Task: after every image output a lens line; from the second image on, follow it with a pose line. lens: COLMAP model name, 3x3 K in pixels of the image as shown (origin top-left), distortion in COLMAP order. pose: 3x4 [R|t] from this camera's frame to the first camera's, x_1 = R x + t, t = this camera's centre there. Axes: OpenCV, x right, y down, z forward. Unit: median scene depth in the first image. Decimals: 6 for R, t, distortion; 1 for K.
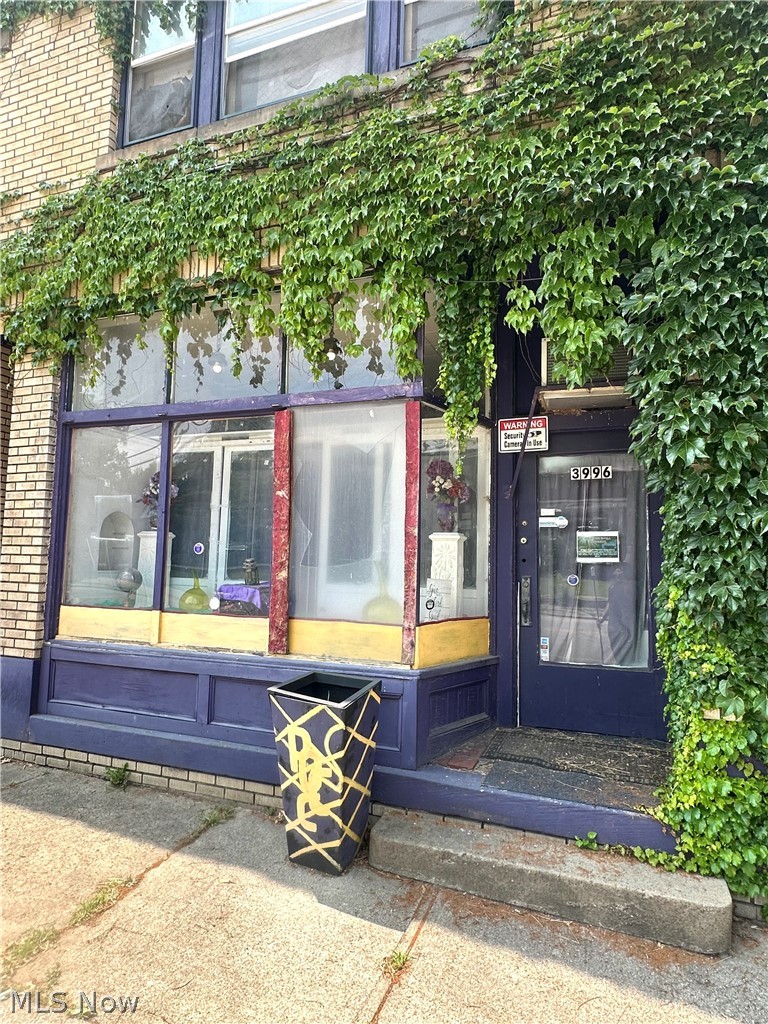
lens RADIAL K [[606.6, 0, 386.9], [0, 606.6, 510.7], [0, 0, 1]] dist [-0.005304, 0.000376]
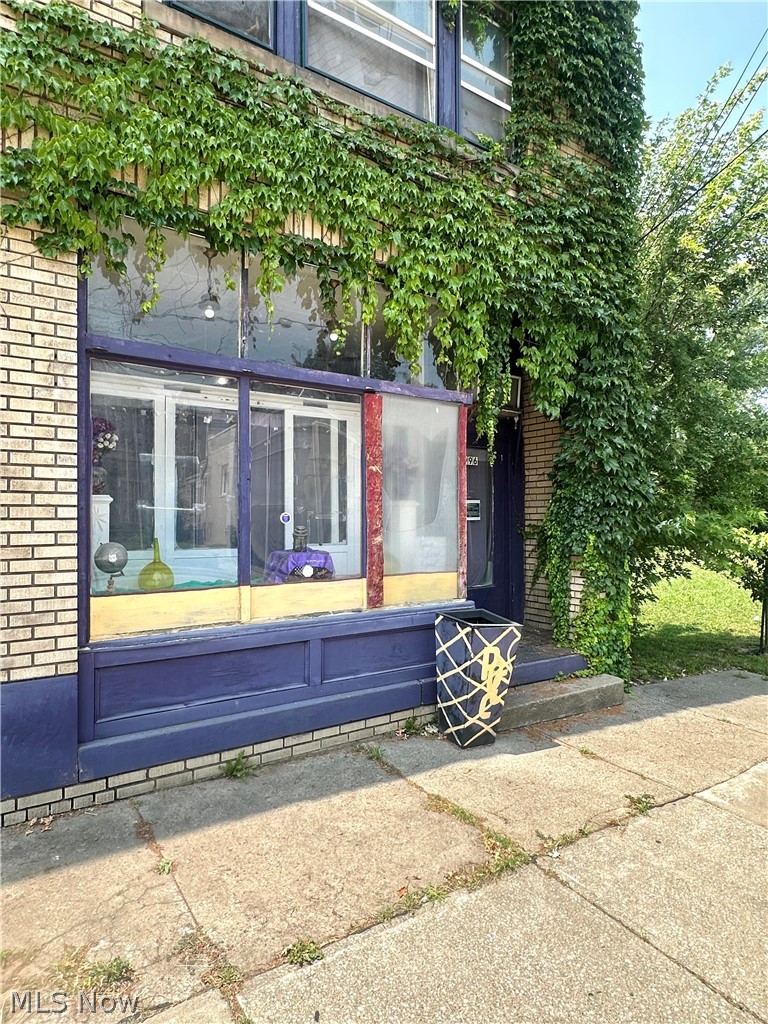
lens RADIAL K [[606.6, 0, 388.0], [0, 606.6, 511.6], [0, 0, 1]] dist [-0.005304, 0.000376]
pose [[0.572171, -0.016825, 0.819962, -1.127075], [-0.058324, 0.996423, 0.061144, -0.019311], [-0.818058, -0.082809, 0.569143, 0.339132]]
